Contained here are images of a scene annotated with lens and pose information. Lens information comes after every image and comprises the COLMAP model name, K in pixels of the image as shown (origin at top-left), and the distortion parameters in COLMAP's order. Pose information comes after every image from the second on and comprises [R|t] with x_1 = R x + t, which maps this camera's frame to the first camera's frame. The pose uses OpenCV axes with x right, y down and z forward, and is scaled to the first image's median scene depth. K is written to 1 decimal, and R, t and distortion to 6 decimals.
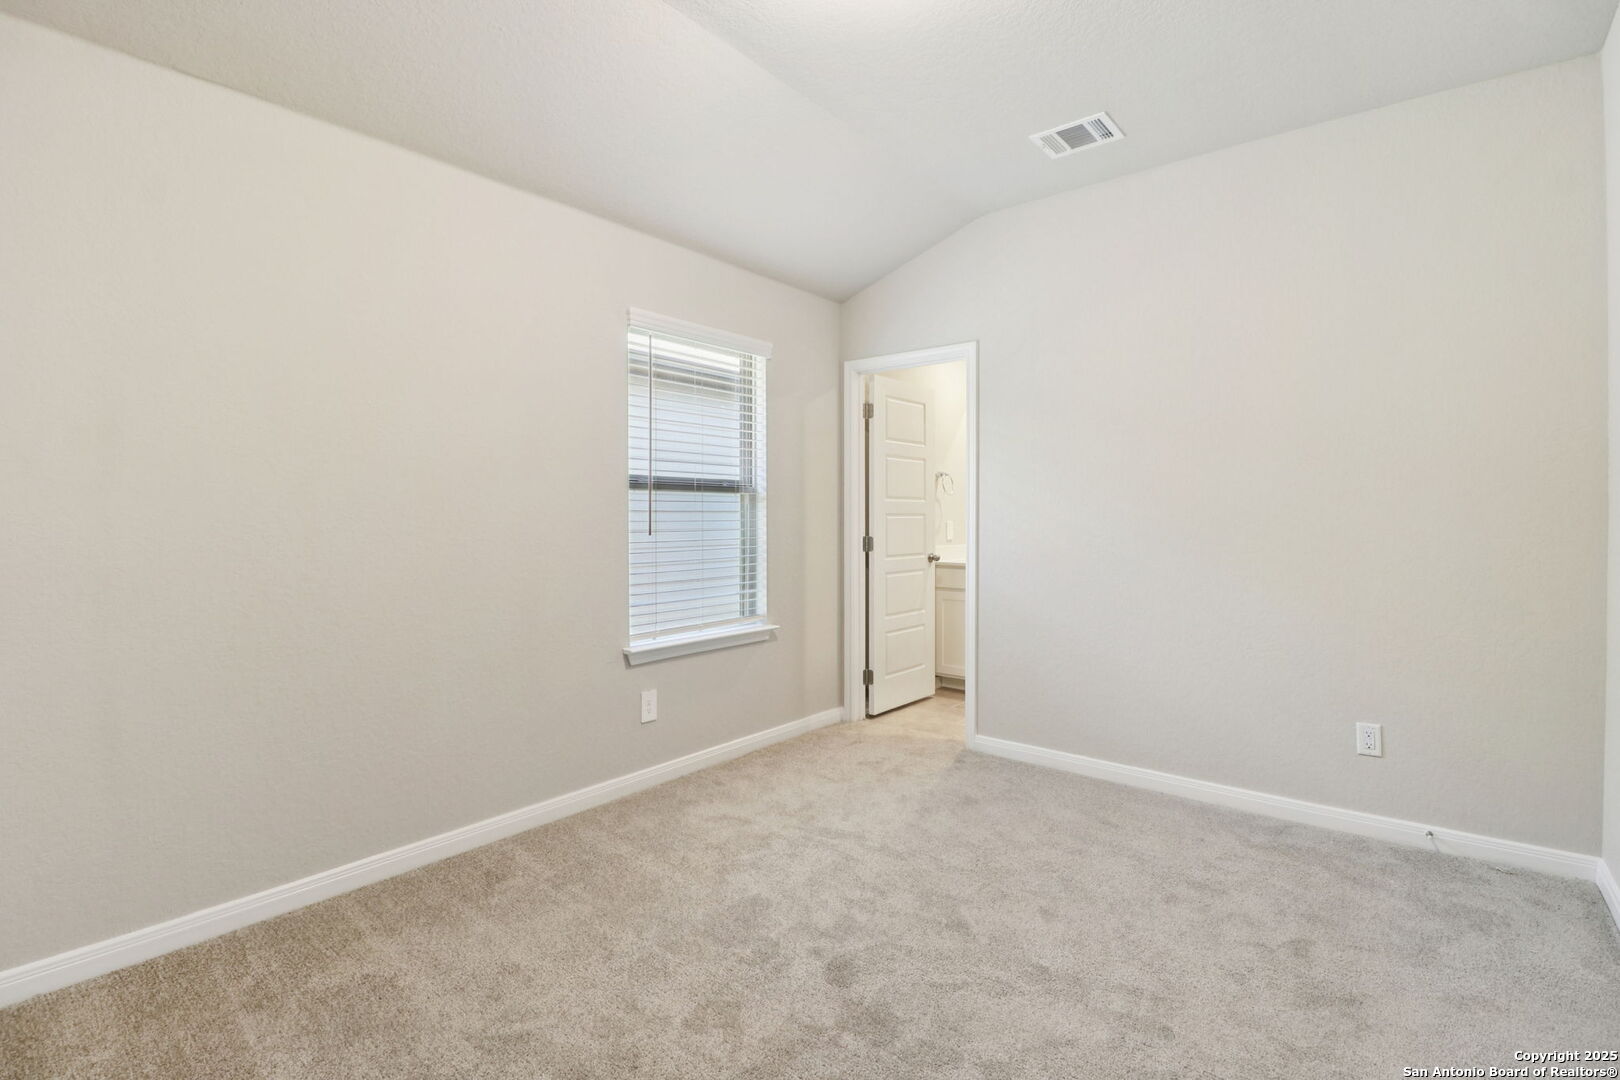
lens RADIAL K [[770.6, 0, 815.8], [0, 770.6, 528.5], [0, 0, 1]] dist [0.000559, -0.014553]
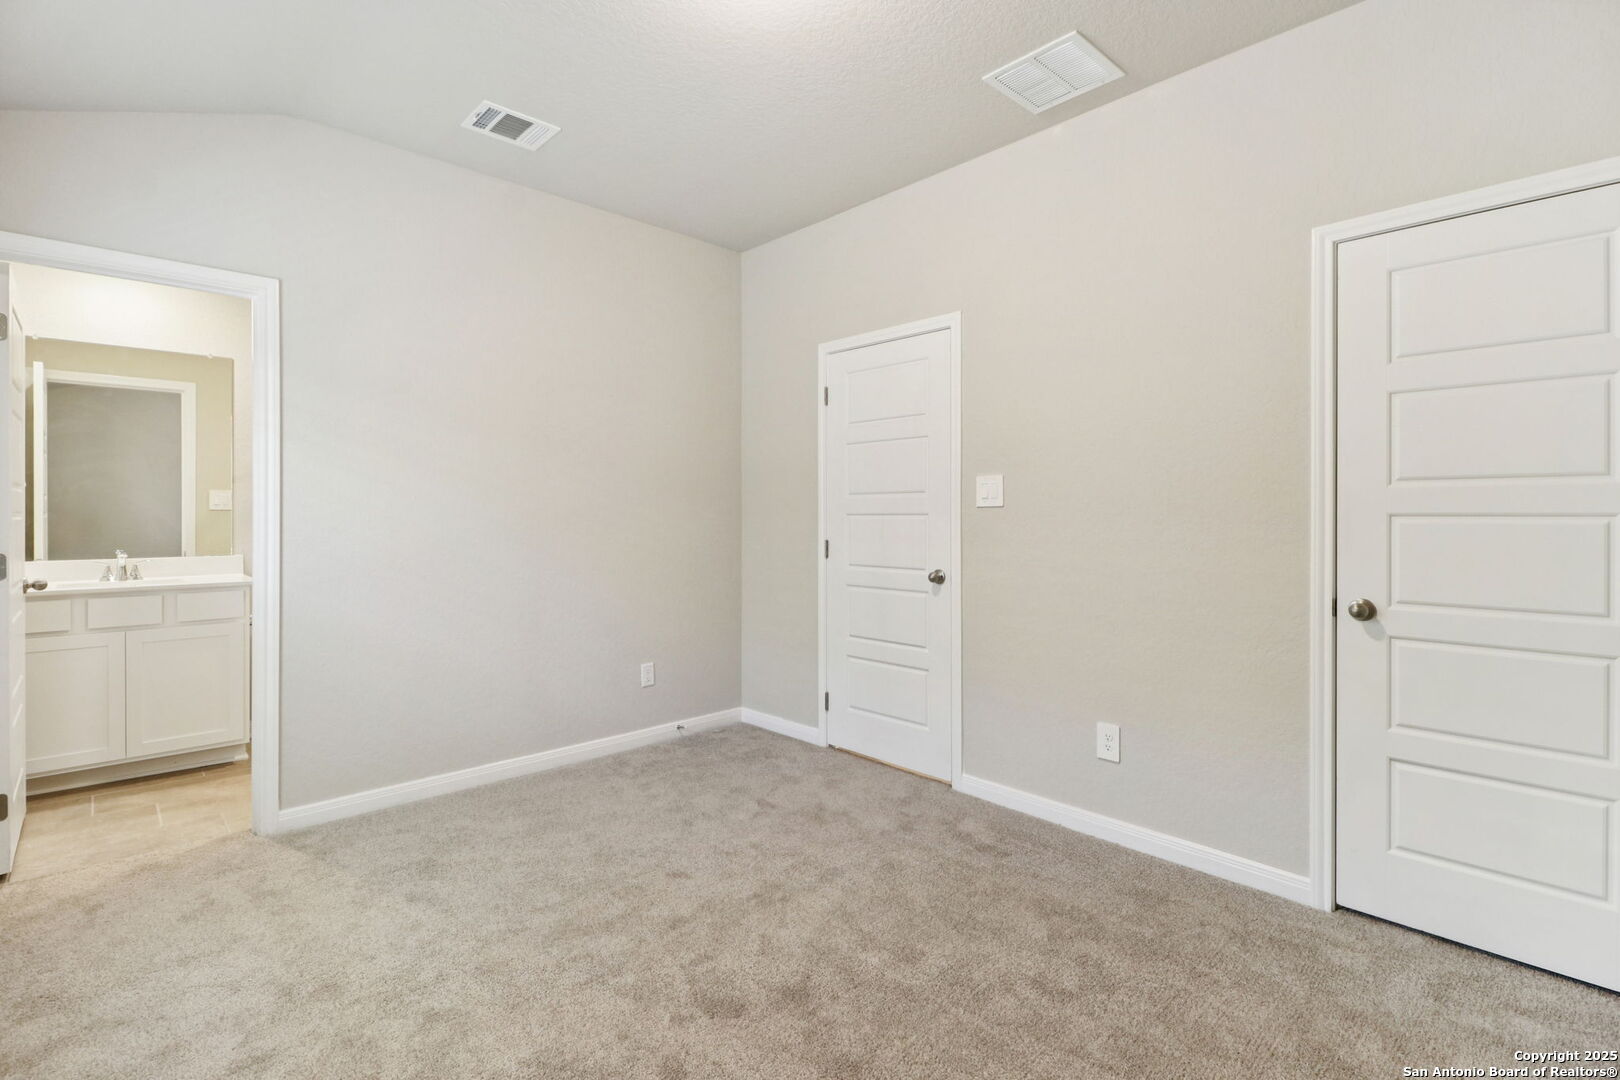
lens RADIAL K [[752.3, 0, 805.2], [0, 752.3, 514.3], [0, 0, 1]] dist [-0.004040, -0.001307]
pose [[0.127791, -0.002248, 0.991799, -0.643821], [0.024060, 0.999710, -0.000834, -0.005503], [-0.991509, 0.023969, 0.127808, 0.591459]]
